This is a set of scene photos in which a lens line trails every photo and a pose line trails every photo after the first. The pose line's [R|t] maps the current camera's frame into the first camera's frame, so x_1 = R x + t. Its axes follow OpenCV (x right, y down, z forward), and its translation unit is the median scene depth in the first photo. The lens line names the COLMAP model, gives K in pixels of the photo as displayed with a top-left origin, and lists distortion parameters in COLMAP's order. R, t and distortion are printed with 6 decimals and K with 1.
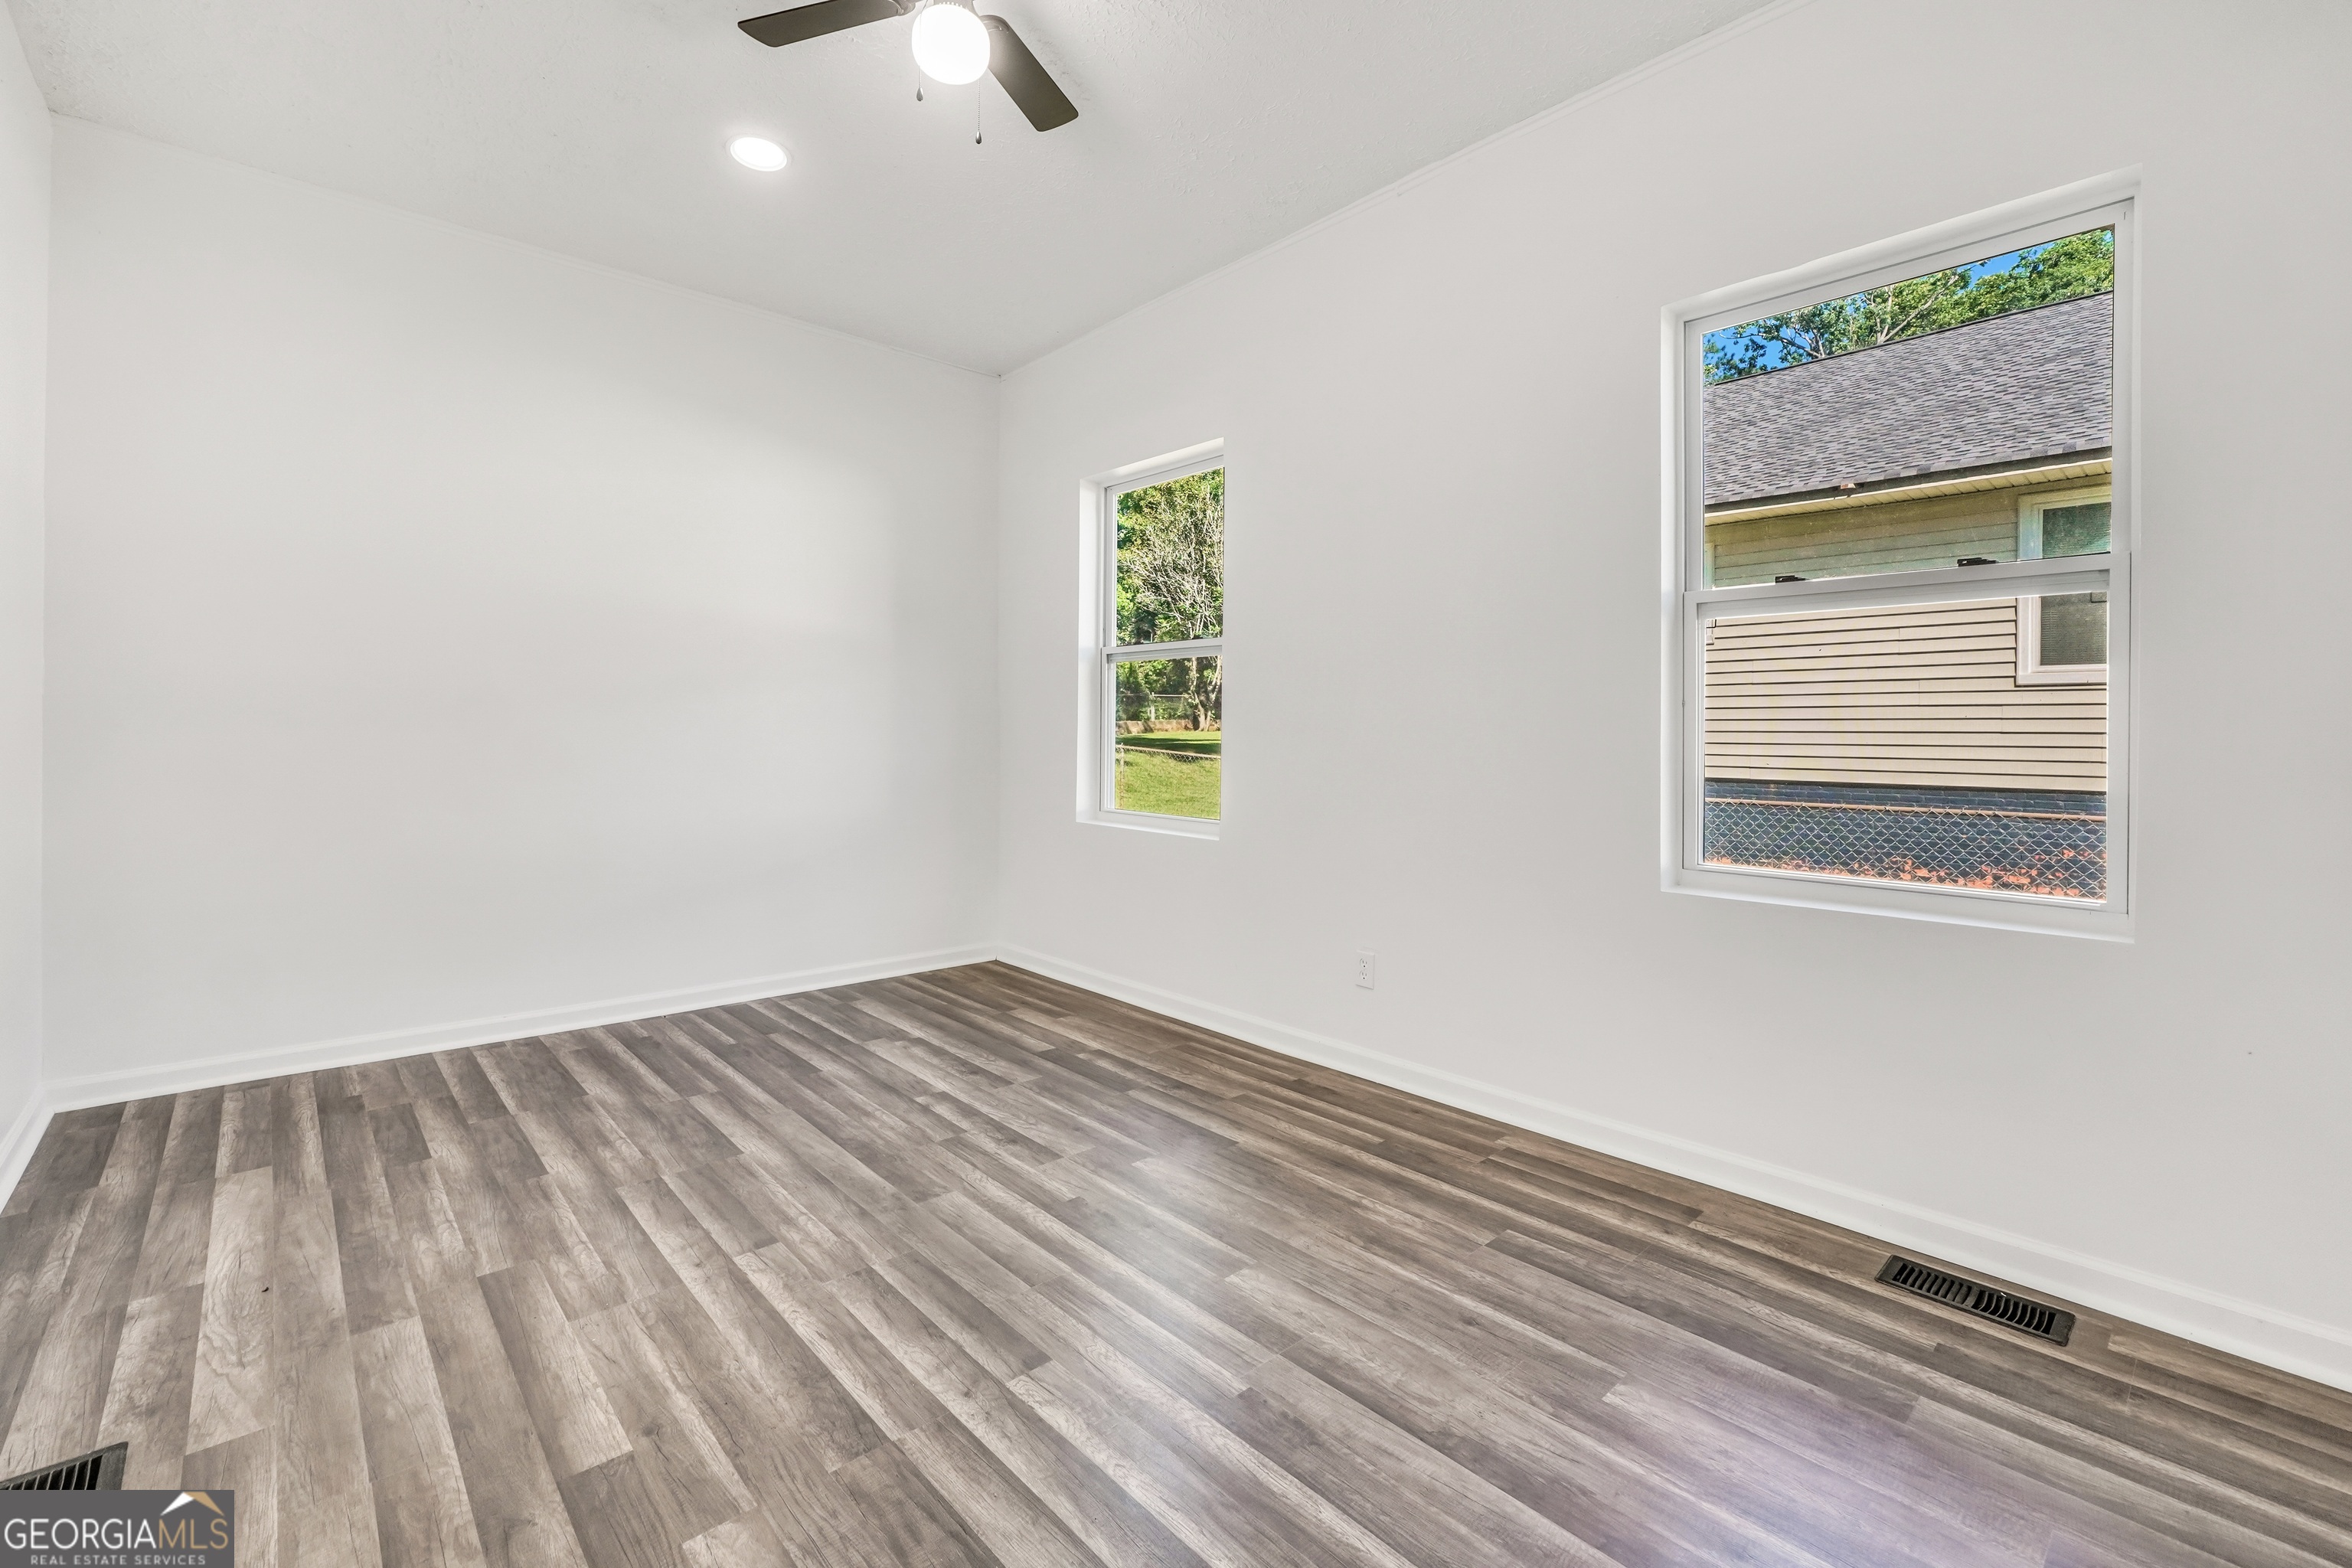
lens RADIAL K [[995.6, 0, 1158.2], [0, 995.6, 788.5], [0, 0, 1]] dist [-0.021267, 0.008858]
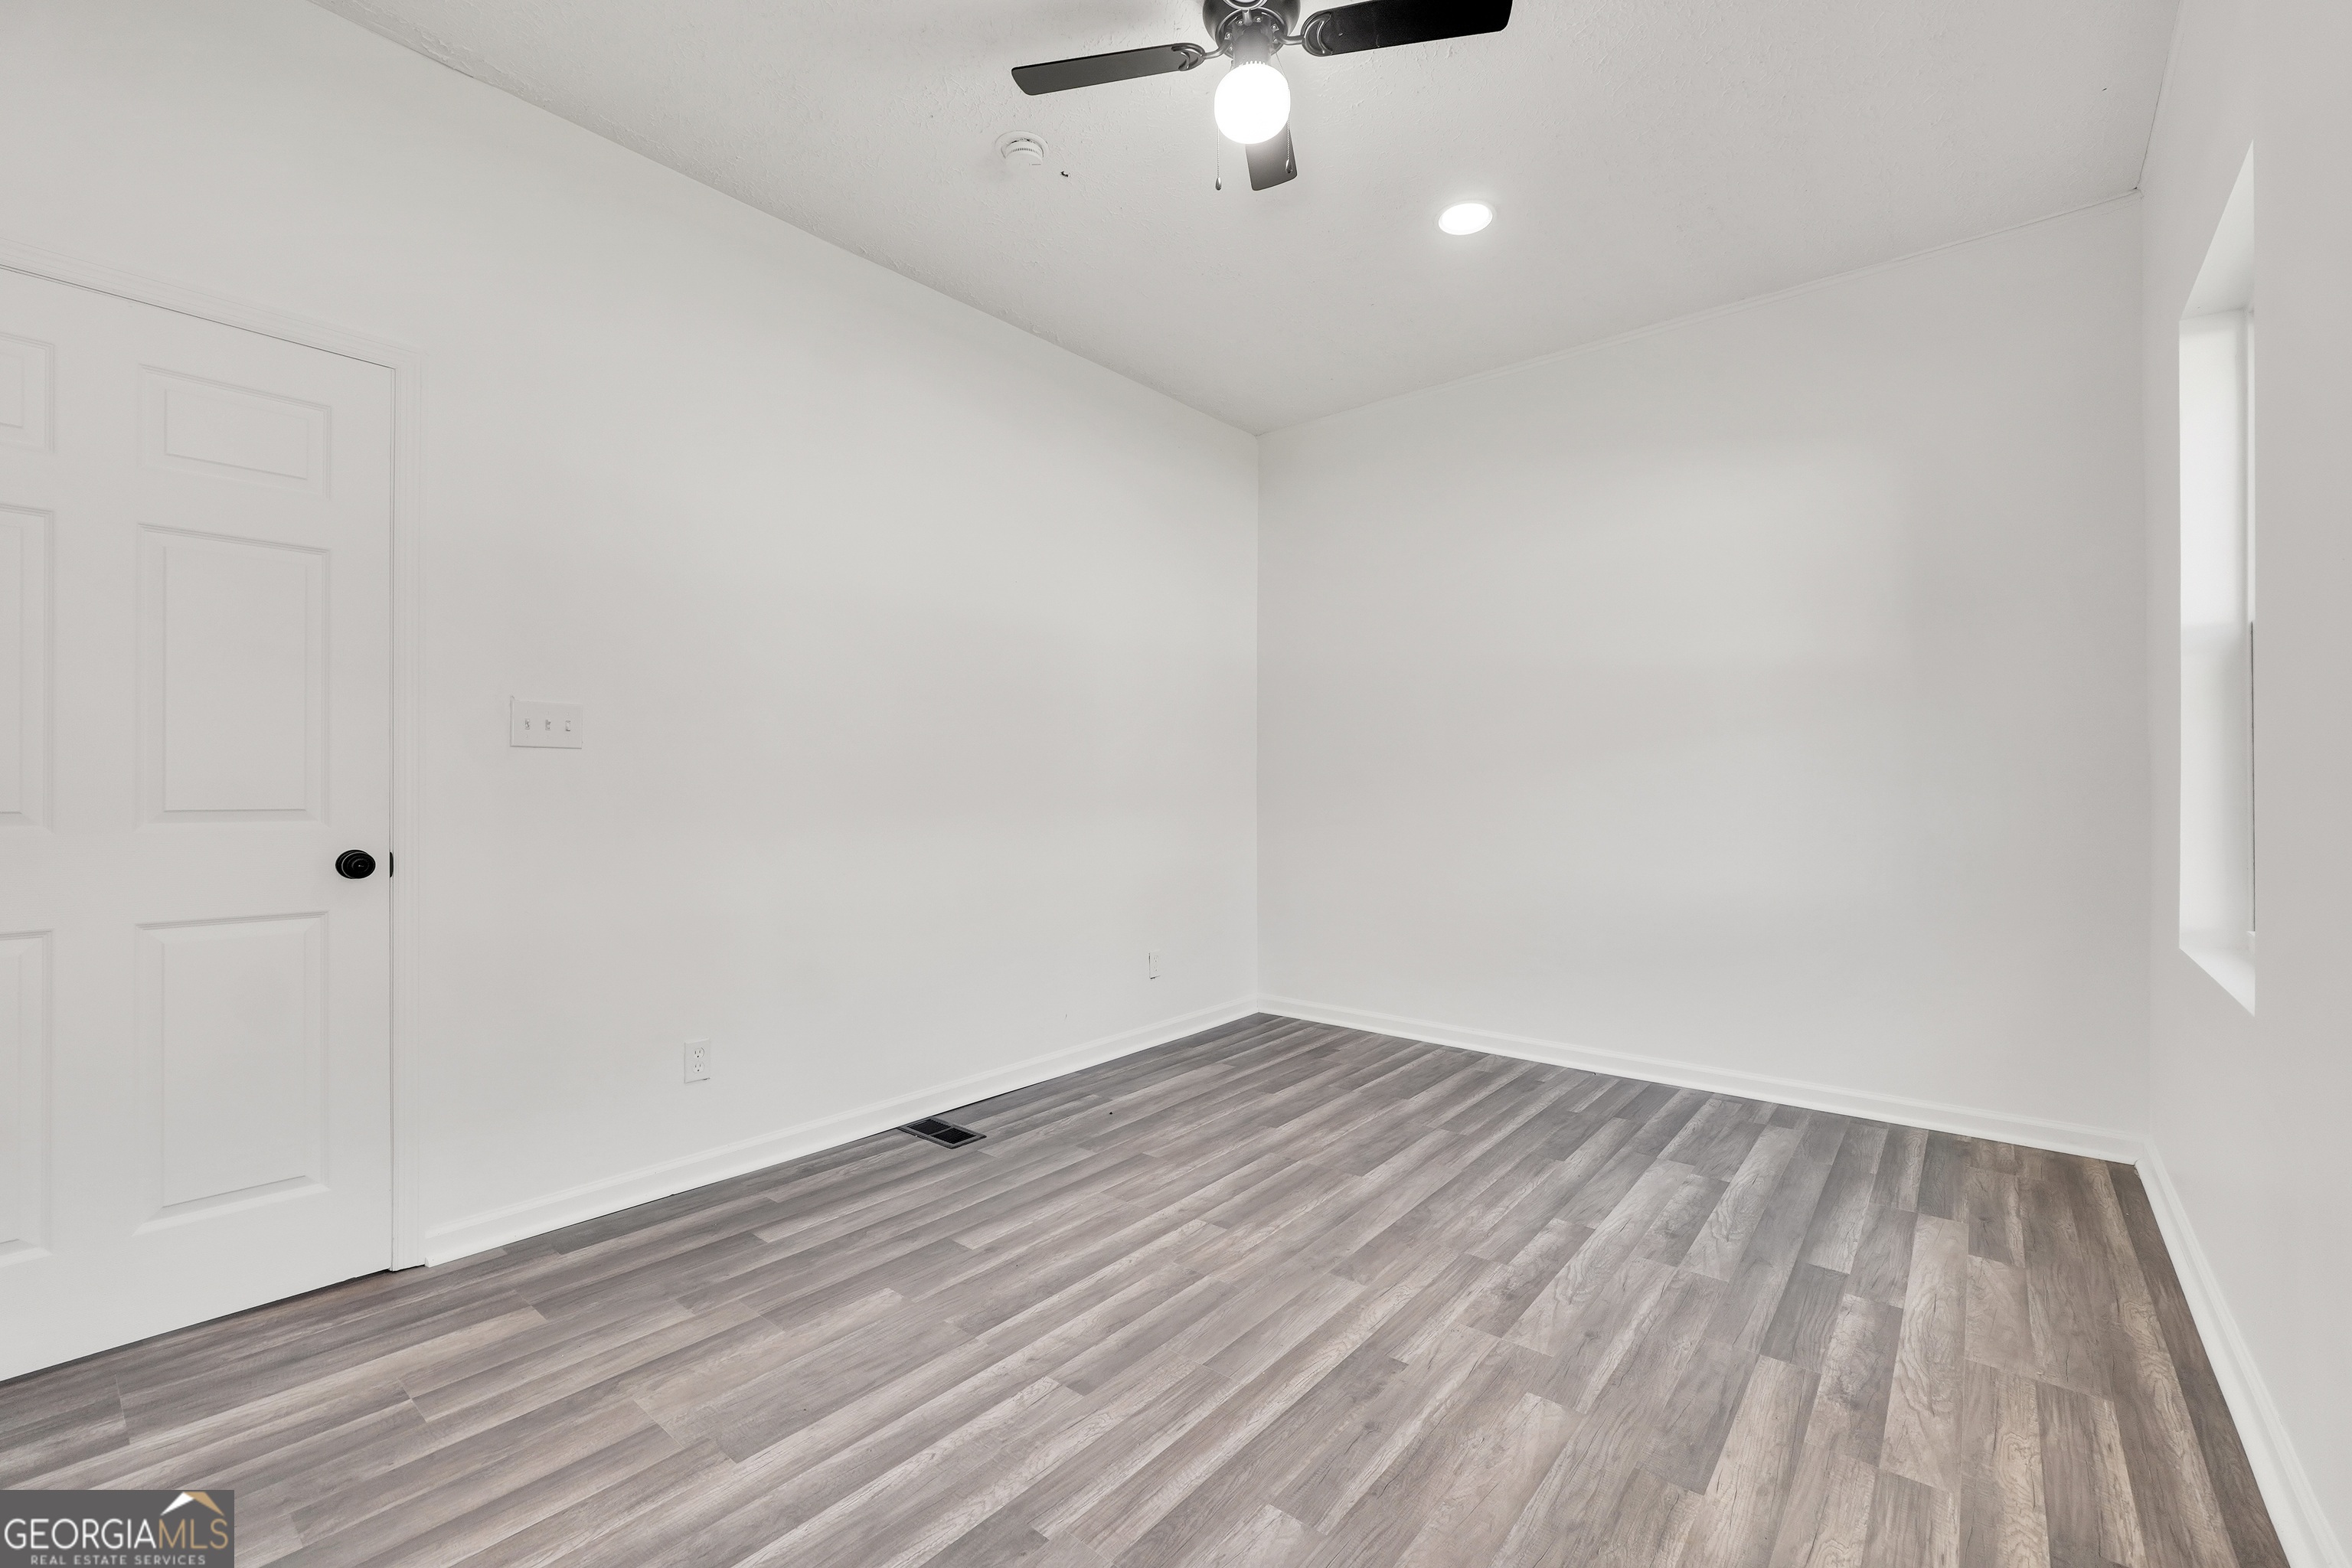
lens RADIAL K [[981.5, 0, 1179.6], [0, 981.5, 696.7], [0, 0, 1]] dist [-0.001175, -0.000056]
pose [[0.158049, -0.100533, -0.982300, 0.762043], [-0.051445, 0.992614, -0.109866, -0.032517], [0.986090, 0.067899, 0.151710, 0.686751]]
